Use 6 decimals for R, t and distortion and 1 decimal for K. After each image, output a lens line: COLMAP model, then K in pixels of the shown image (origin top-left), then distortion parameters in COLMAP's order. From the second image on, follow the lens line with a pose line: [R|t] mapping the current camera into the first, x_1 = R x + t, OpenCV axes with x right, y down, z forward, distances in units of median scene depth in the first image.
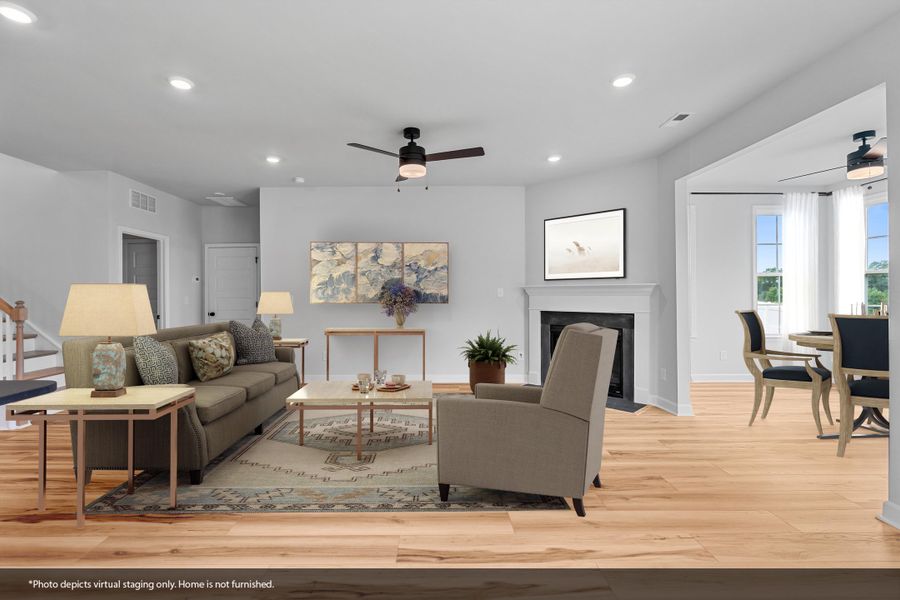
lens RADIAL K [[411.5, 0, 420.7], [0, 411.5, 293.6], [0, 0, 1]] dist [0.002830, 0.000464]
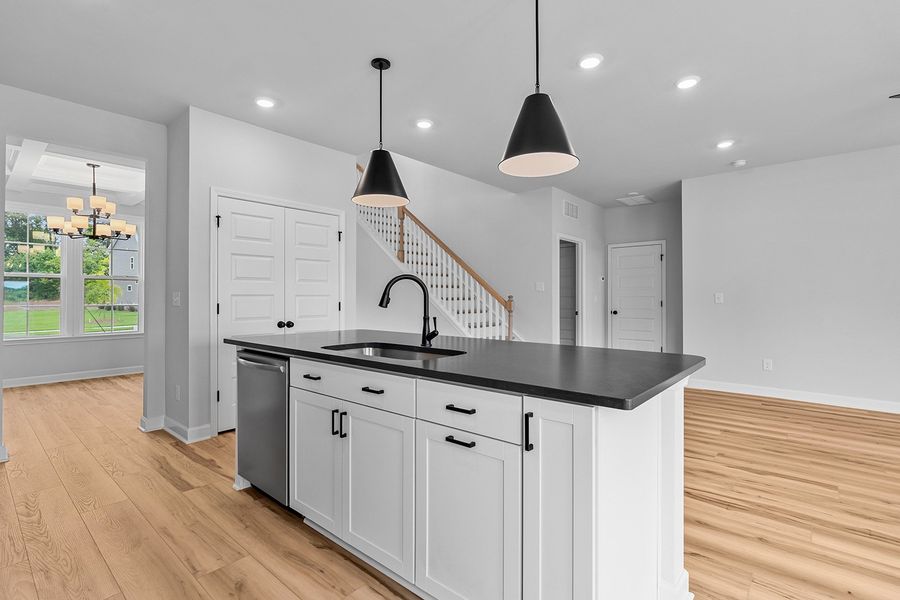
lens RADIAL K [[421.9, 0, 456.7], [0, 421.9, 293.6], [0, 0, 1]] dist [-0.001860, -0.000295]
pose [[0.758443, -0.000446, -0.651740, -0.154350], [-0.003212, 0.999985, -0.004423, 0.011351], [0.651732, 0.005448, 0.758430, -0.080658]]
